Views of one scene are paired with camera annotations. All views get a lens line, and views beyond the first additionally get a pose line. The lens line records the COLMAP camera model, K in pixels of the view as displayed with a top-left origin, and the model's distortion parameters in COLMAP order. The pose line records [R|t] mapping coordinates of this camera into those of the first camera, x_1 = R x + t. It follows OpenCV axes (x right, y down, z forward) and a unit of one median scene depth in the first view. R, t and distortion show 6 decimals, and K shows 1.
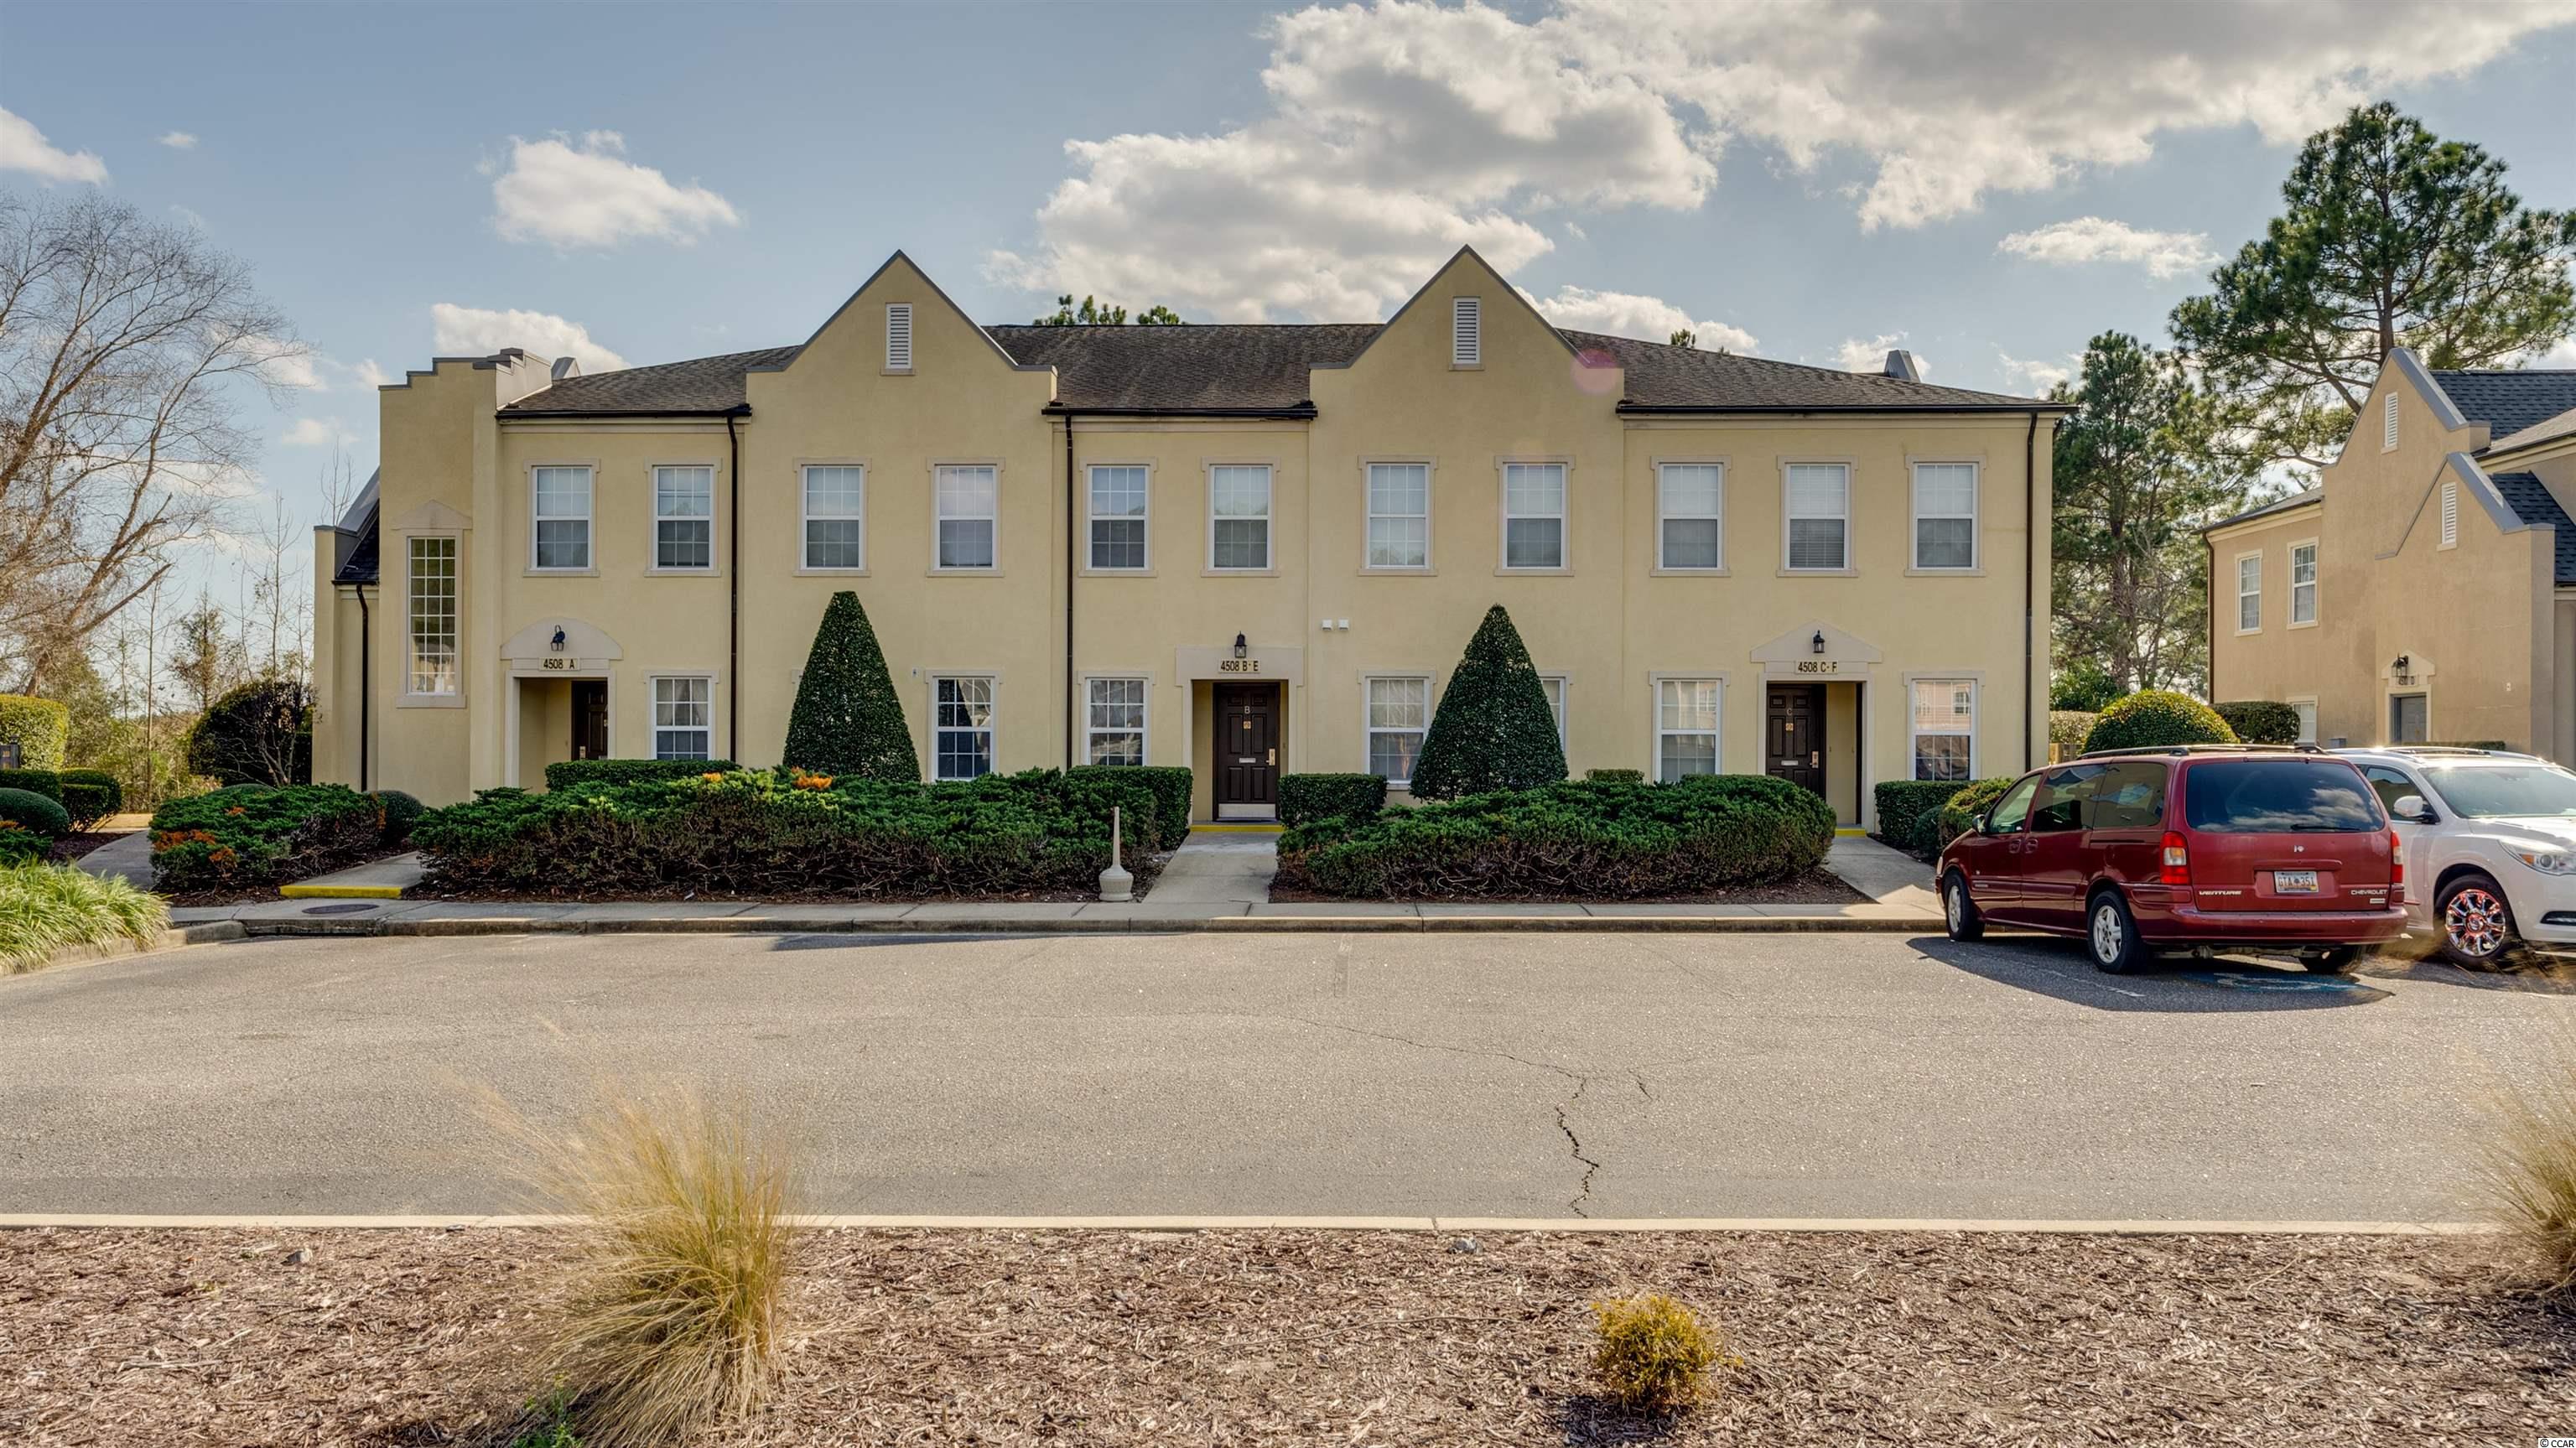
lens RADIAL K [[1637.0, 0, 1288.0], [0, 1637.0, 724.0], [0, 0, 1]] dist [0.000241, -0.000403]
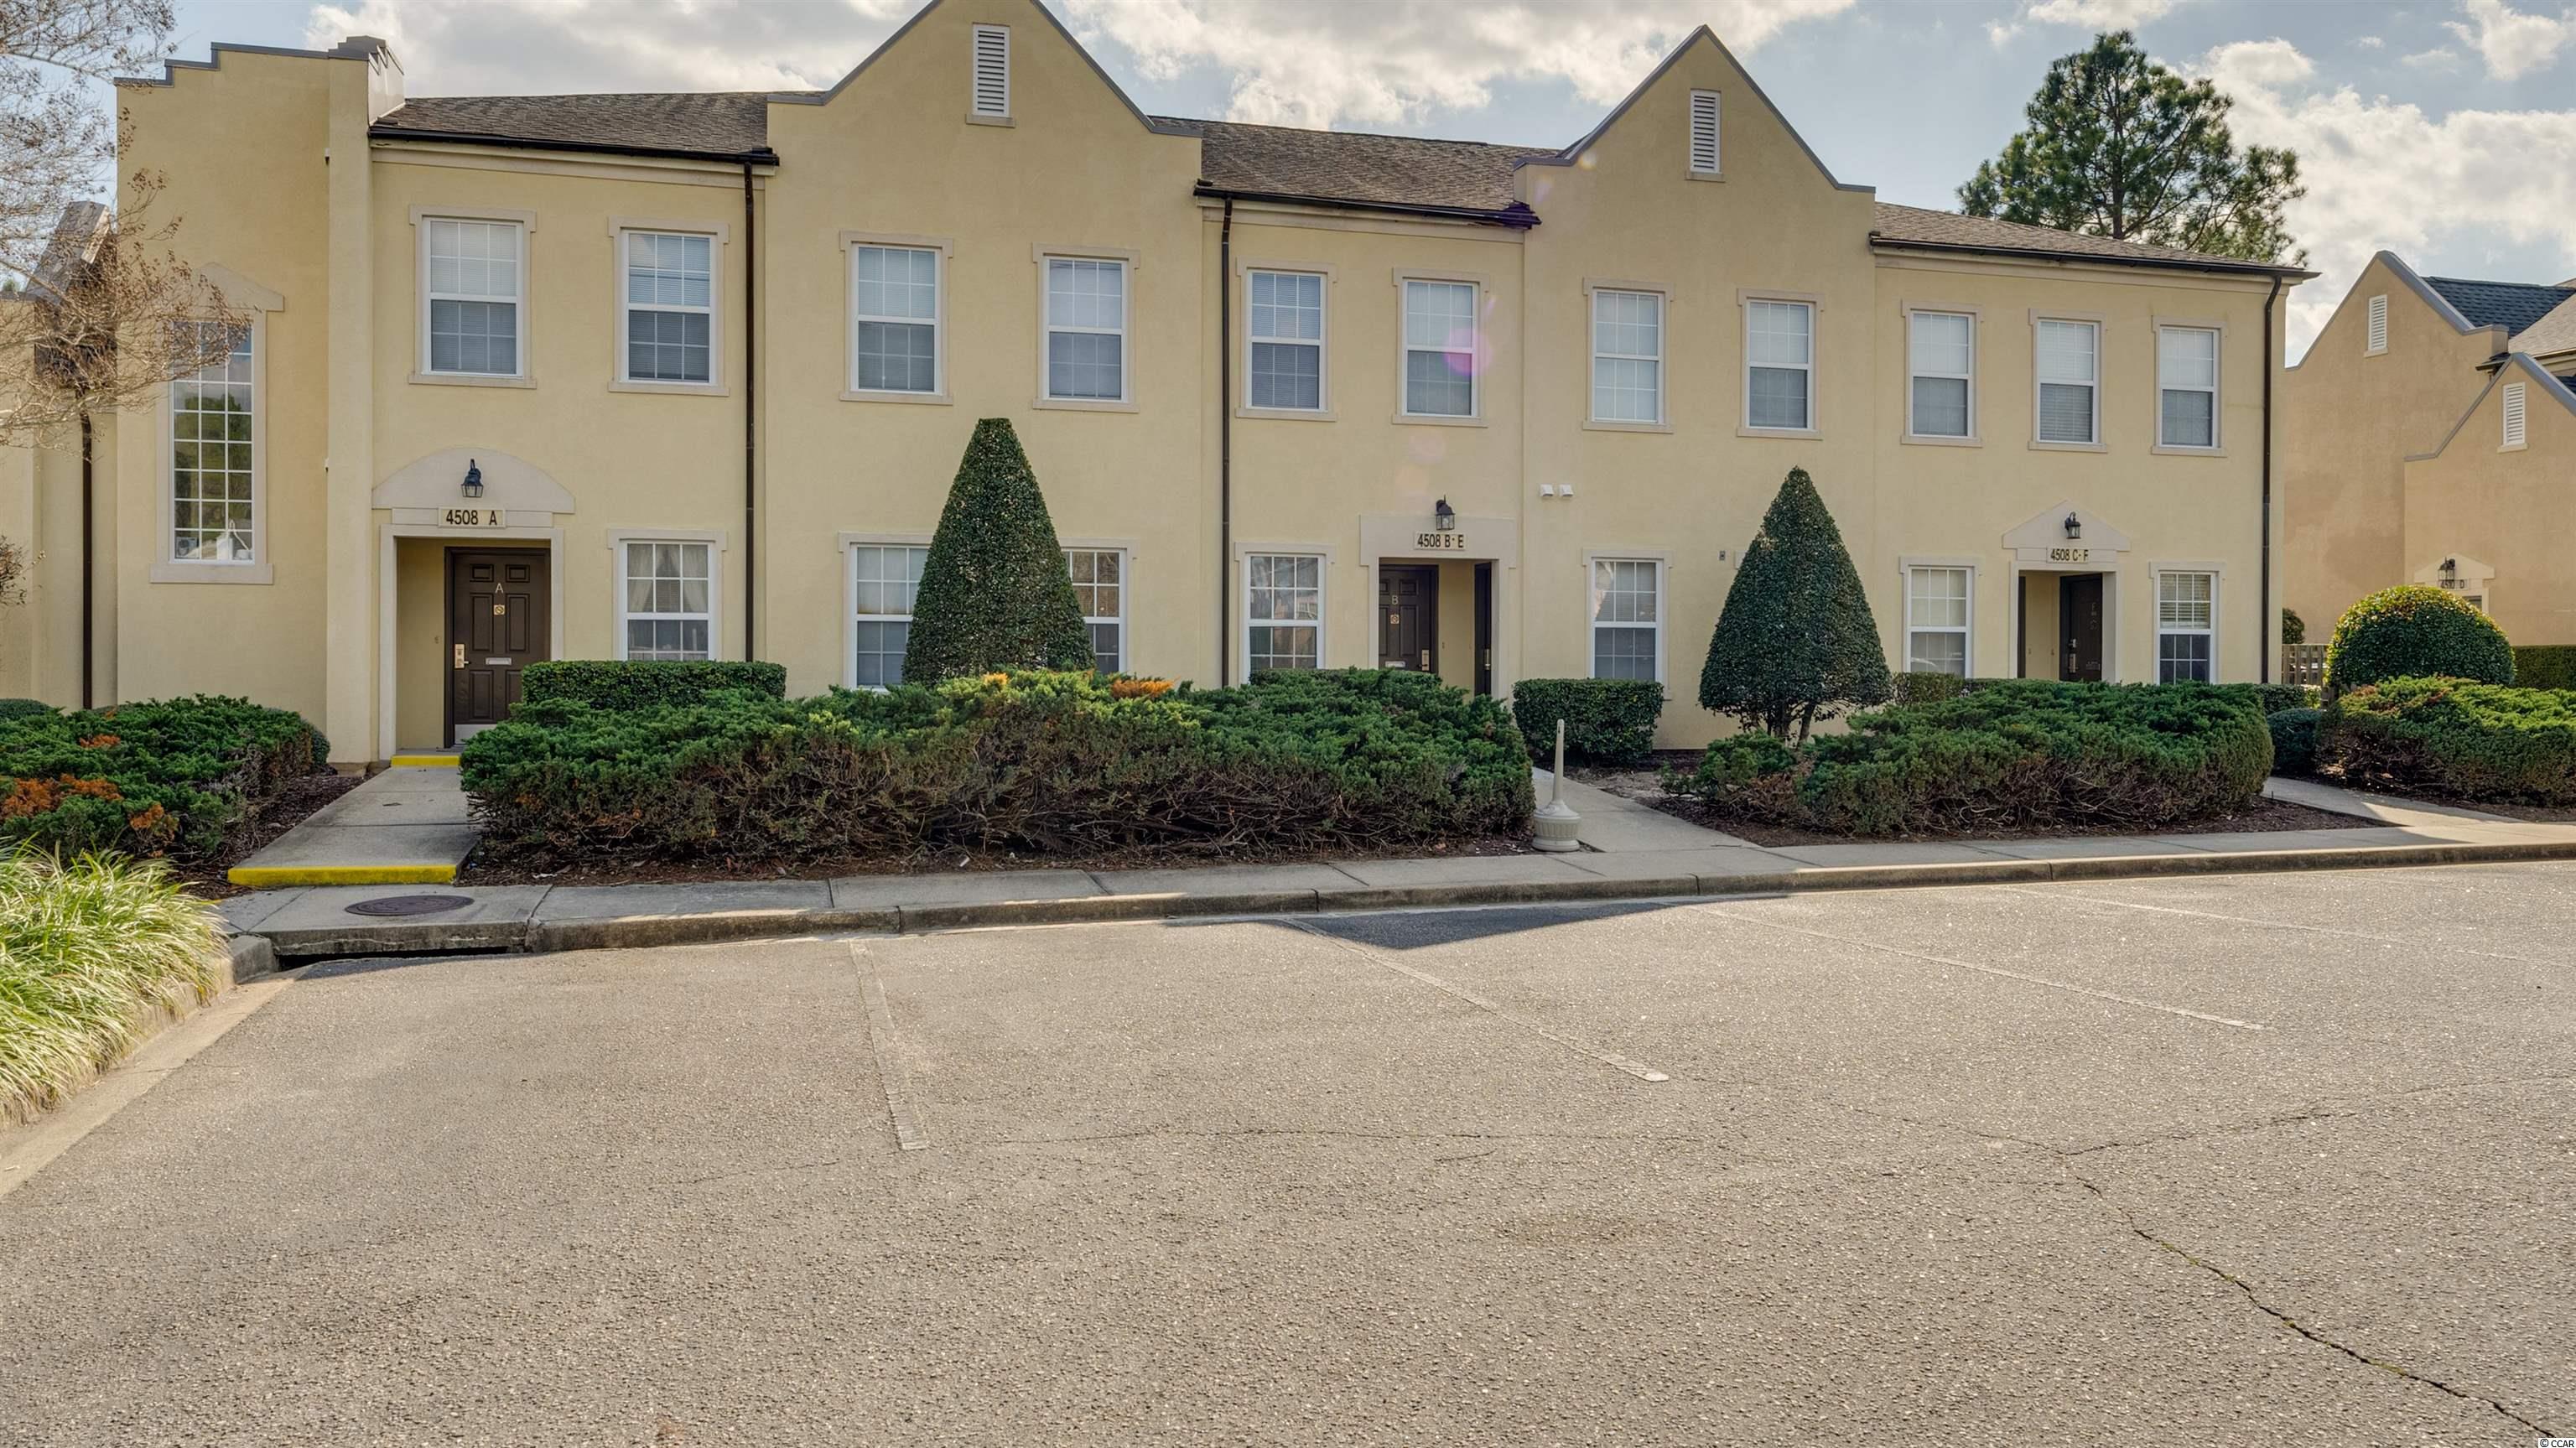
lens RADIAL K [[1733.6, 0, 1288.2], [0, 1733.6, 663.4], [0, 0, 1]] dist [0.000914, -0.000063]
pose [[0.957925, -0.000162, 0.287018, -0.334027], [-0.003338, 0.999926, 0.011704, 0.013329], [-0.286999, -0.012169, 0.957854, 0.233619]]
